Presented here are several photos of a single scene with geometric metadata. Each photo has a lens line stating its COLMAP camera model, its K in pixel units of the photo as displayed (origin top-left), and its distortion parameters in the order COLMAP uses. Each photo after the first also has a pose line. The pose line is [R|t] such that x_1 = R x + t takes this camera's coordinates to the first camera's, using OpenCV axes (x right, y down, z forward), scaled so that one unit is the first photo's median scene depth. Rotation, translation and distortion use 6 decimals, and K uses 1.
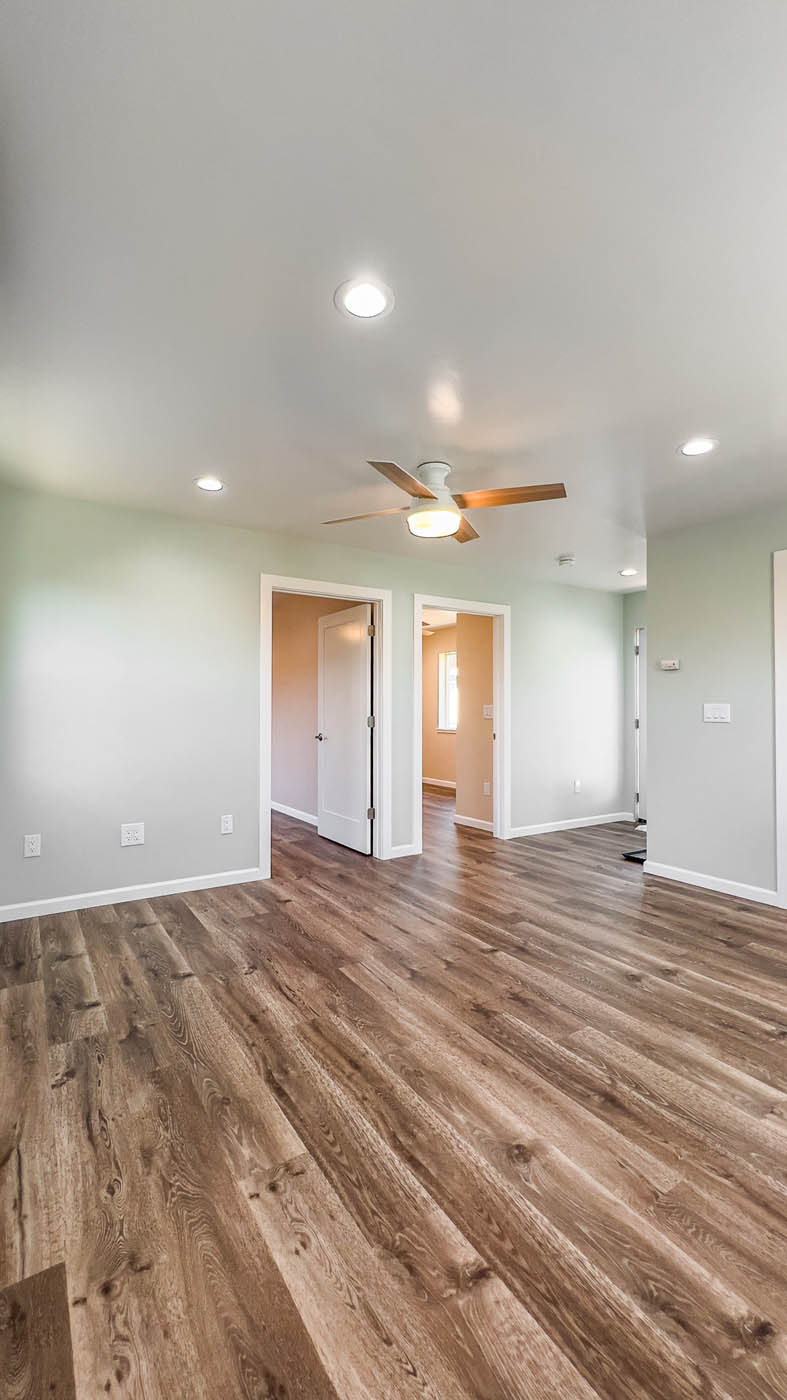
lens RADIAL K [[567.9, 0, 389.9], [0, 567.9, 706.2], [0, 0, 1]] dist [-0.002588, 0.001624]
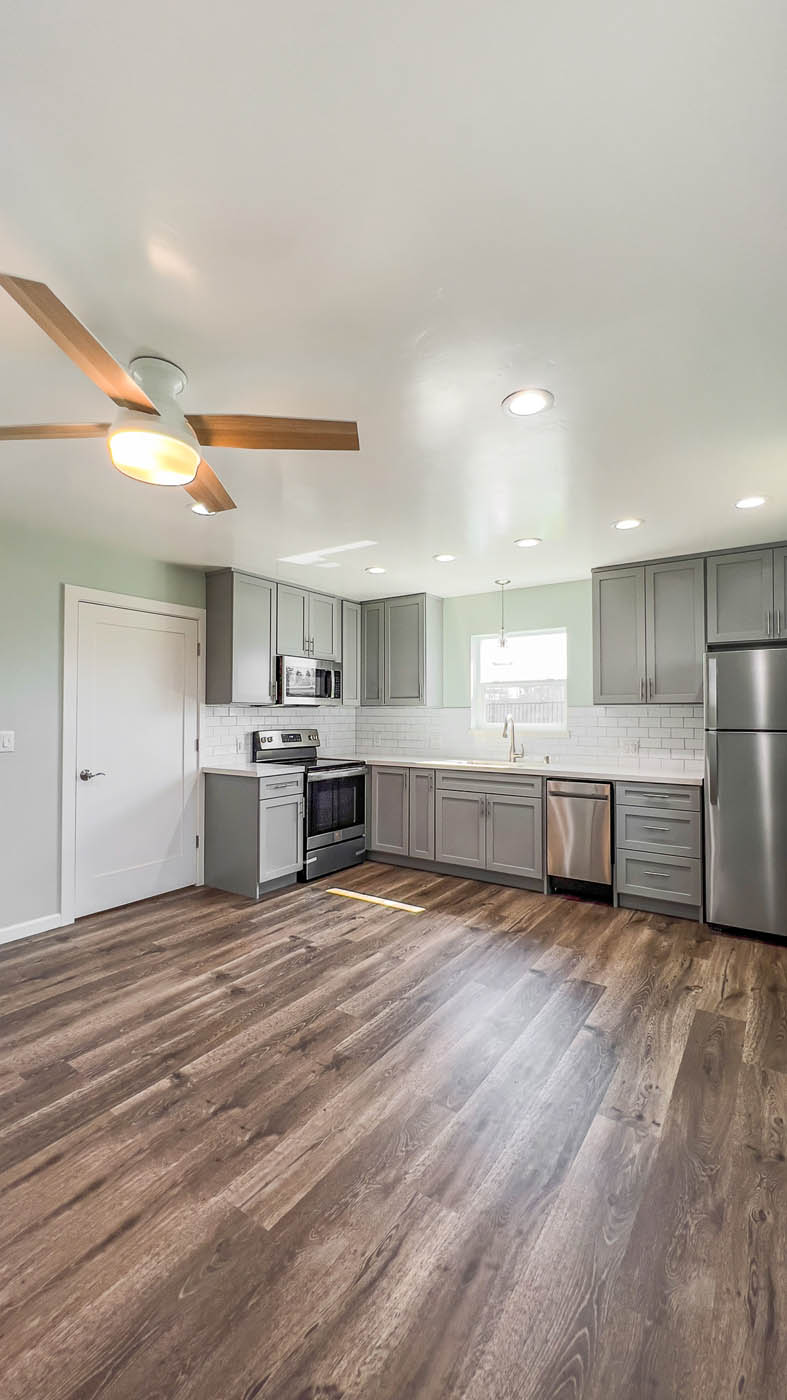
lens RADIAL K [[567.9, 0, 386.1], [0, 567.9, 700.9], [0, 0, 1]] dist [-0.002588, 0.001624]
pose [[-0.374706, 0.020459, 0.926918, -0.703578], [-0.004980, 0.999698, -0.024079, -0.048883], [-0.927130, -0.013639, -0.374491, 1.177975]]
